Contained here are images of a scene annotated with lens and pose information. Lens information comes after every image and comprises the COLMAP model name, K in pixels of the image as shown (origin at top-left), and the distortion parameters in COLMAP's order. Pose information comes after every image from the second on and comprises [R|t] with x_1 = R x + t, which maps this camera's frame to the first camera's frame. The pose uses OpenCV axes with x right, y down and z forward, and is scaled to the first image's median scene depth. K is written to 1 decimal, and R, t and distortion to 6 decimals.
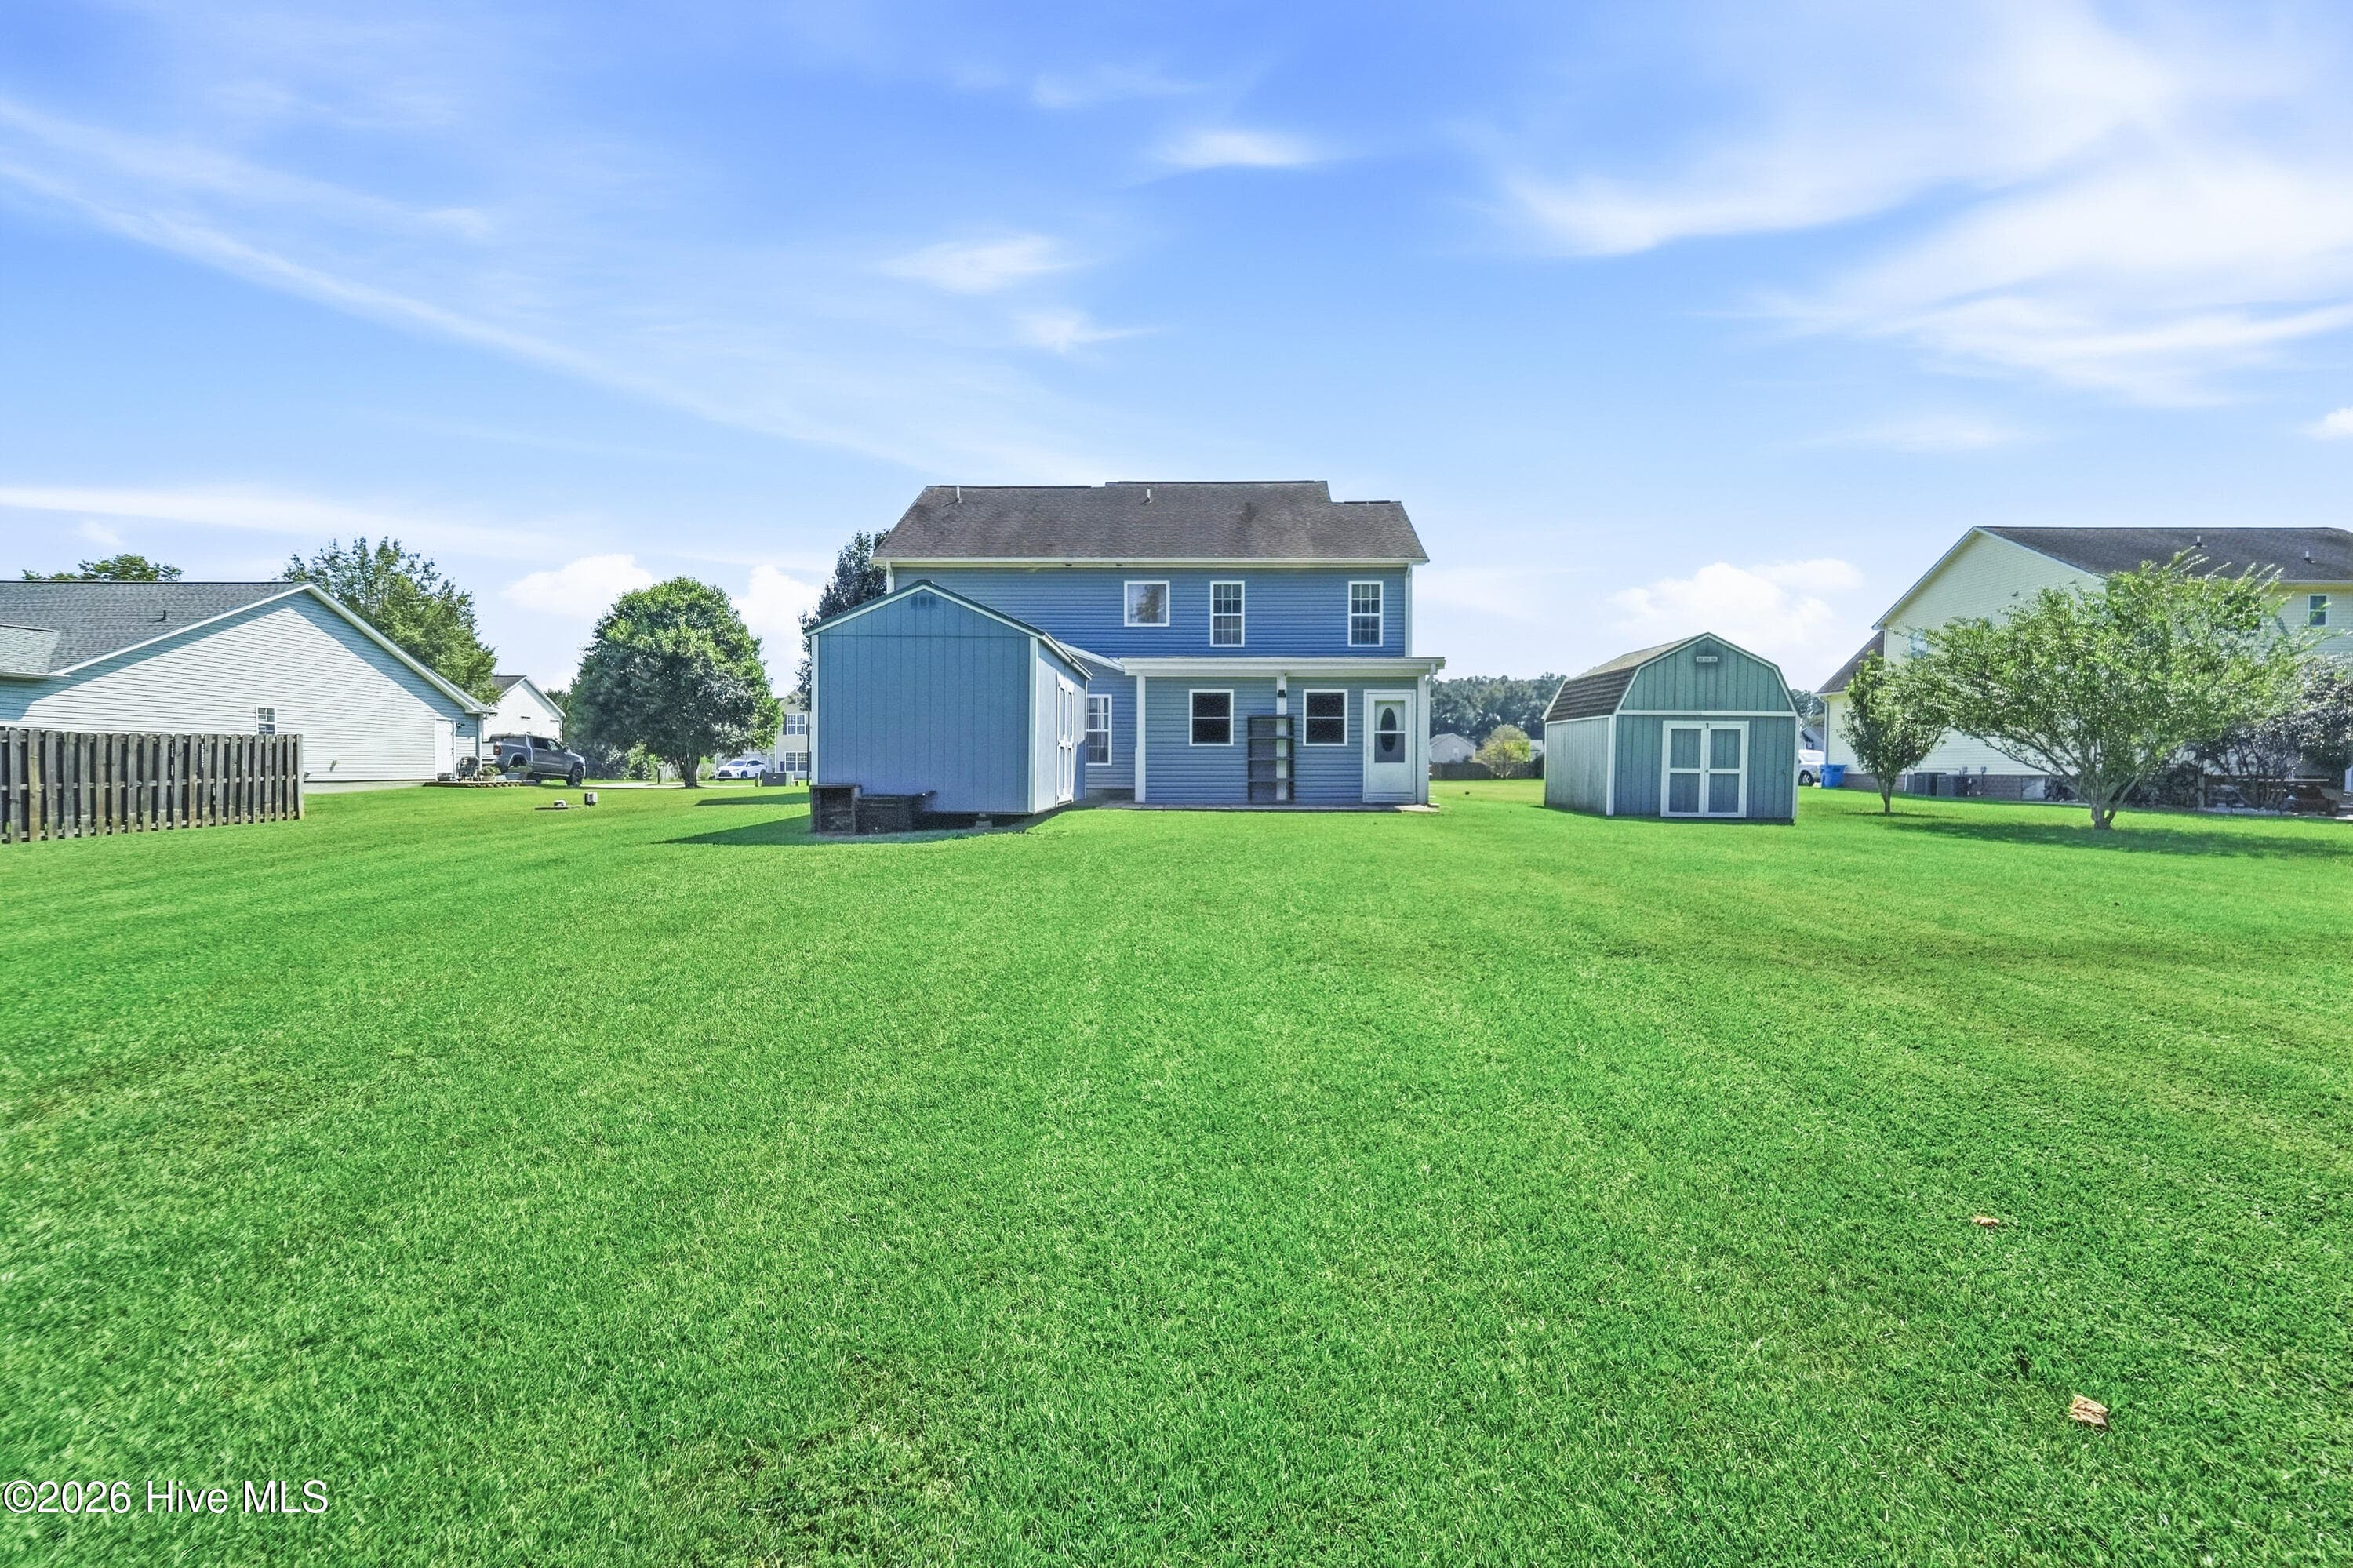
lens RADIAL K [[953.0, 0, 1186.4], [0, 953.0, 791.0], [0, 0, 1]] dist [0.000745, -0.000115]
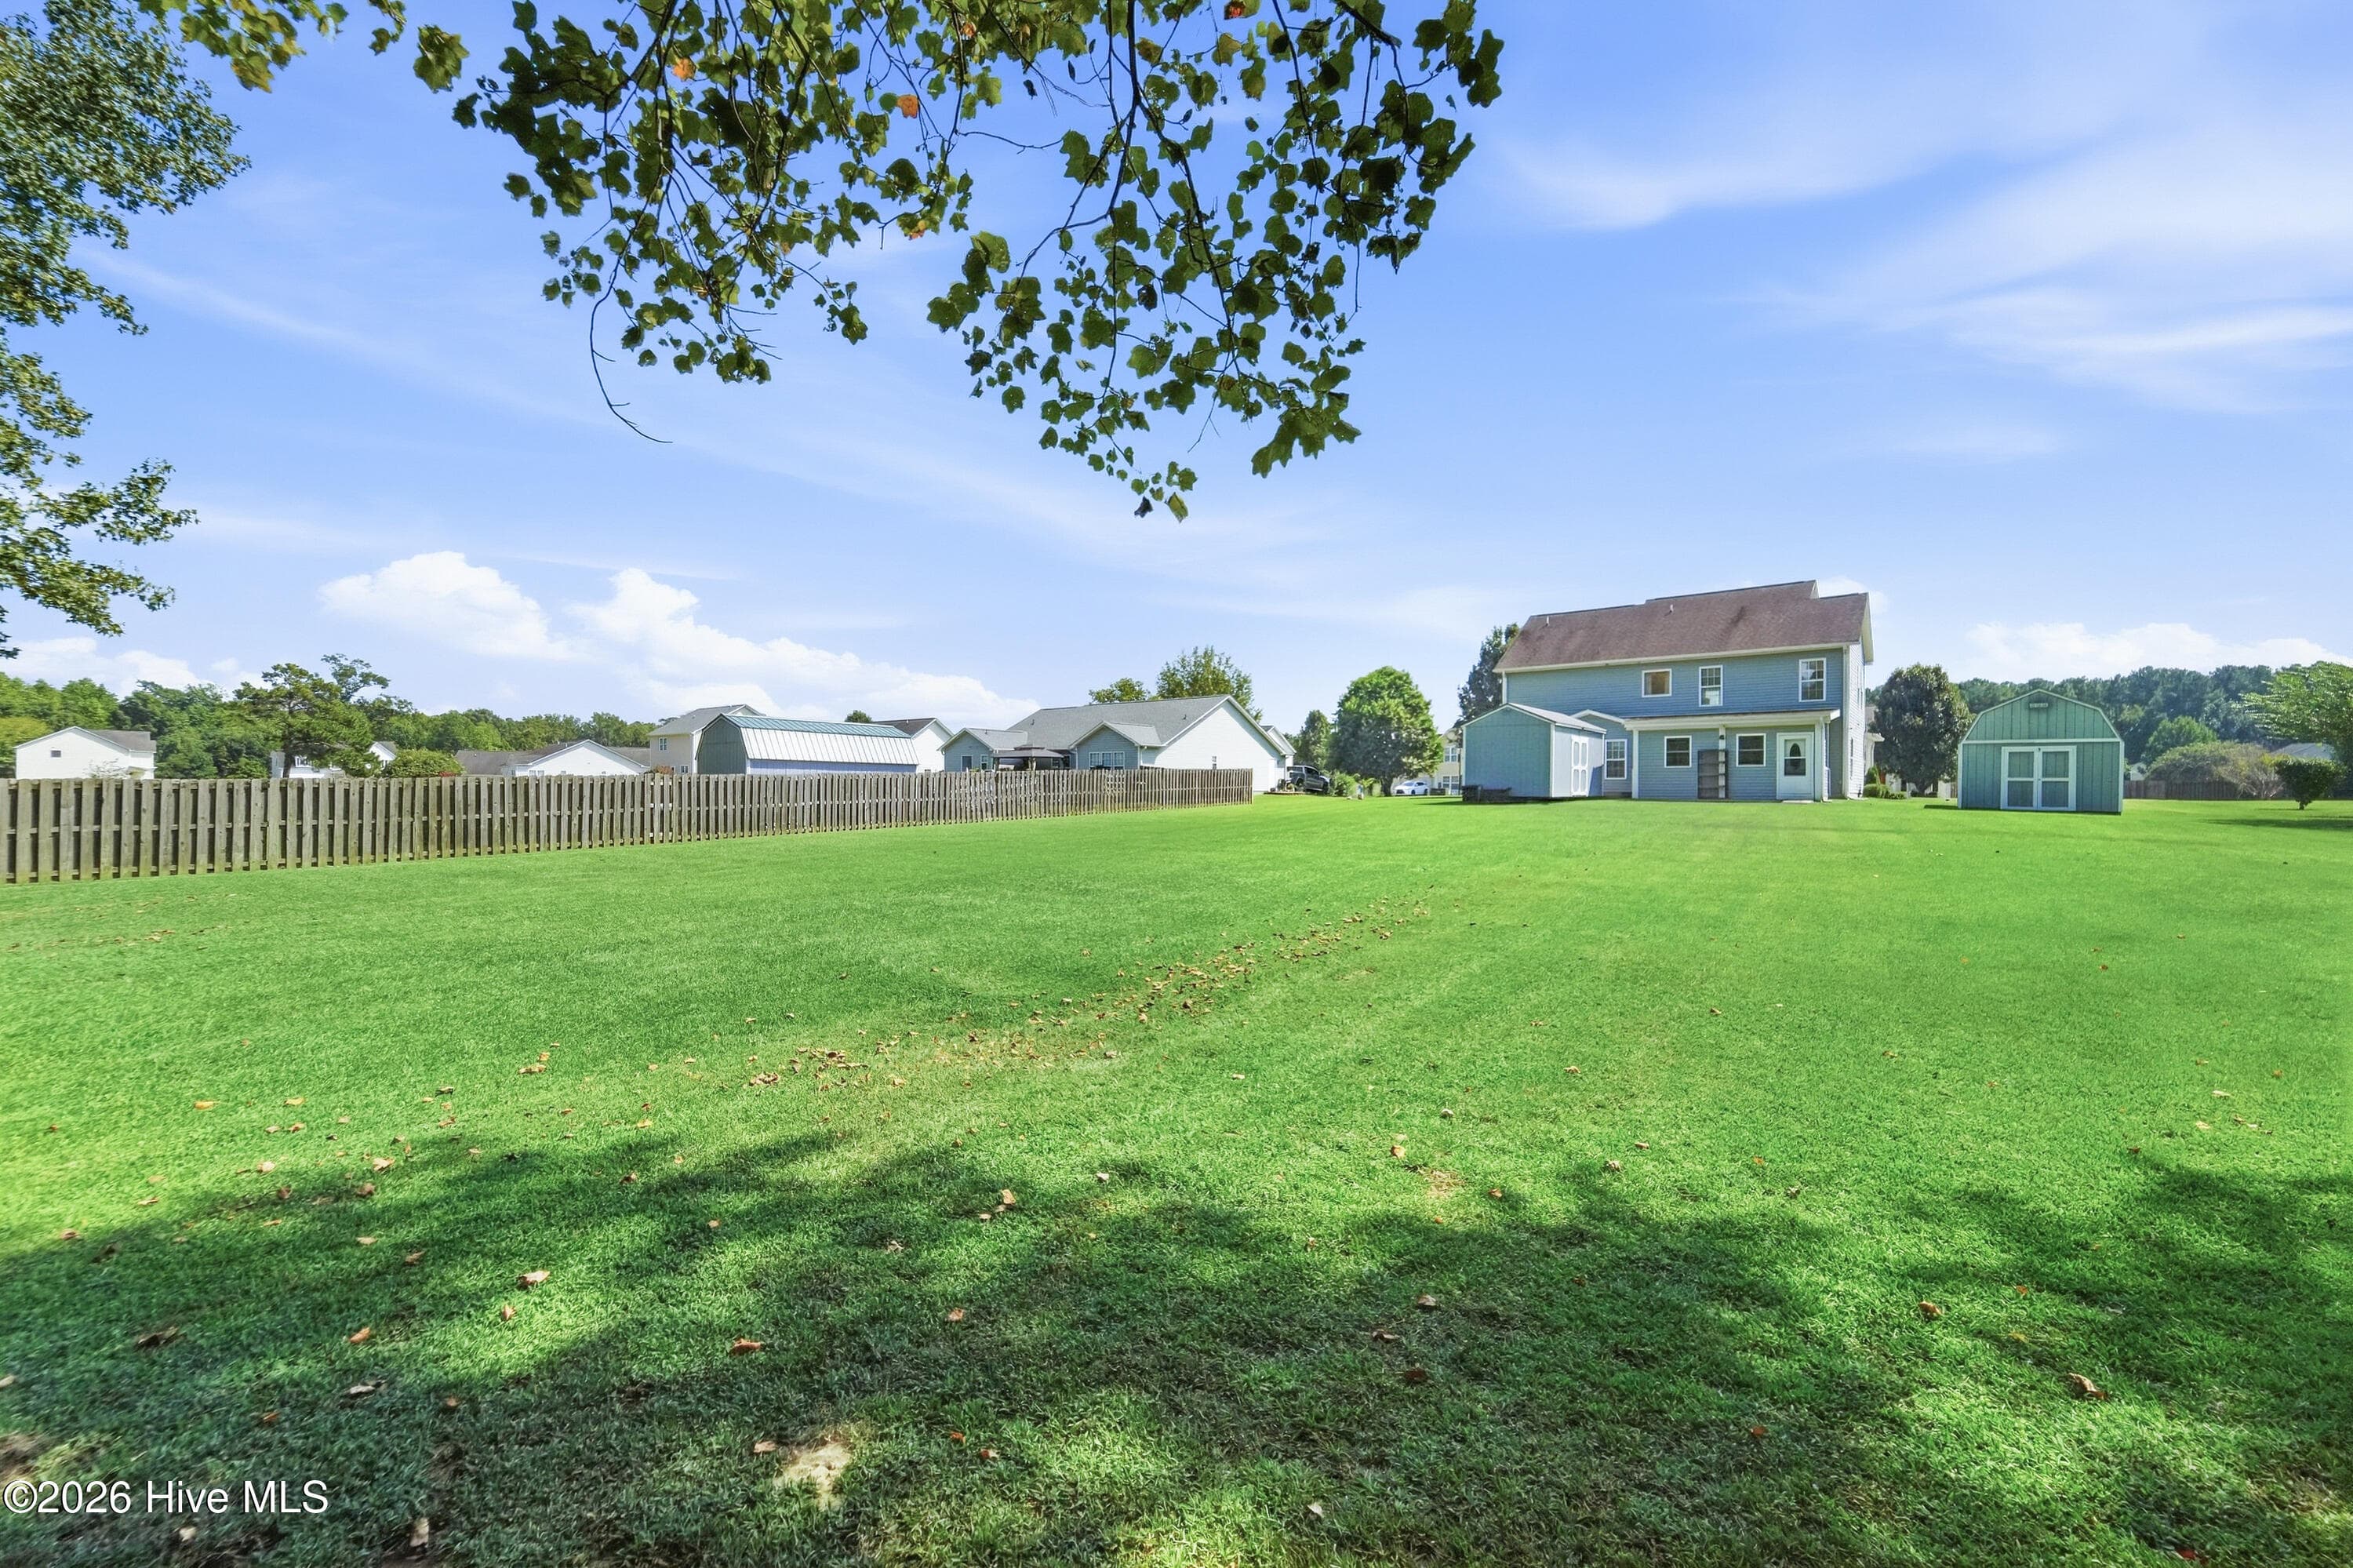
lens RADIAL K [[953.0, 0, 1186.4], [0, 953.0, 791.0], [0, 0, 1]] dist [0.000745, -0.000115]
pose [[0.793007, 0.000968, -0.609211, 0.346591], [-0.016668, 0.999659, -0.020108, 0.044020], [0.608984, 0.026100, 0.792753, -0.889351]]
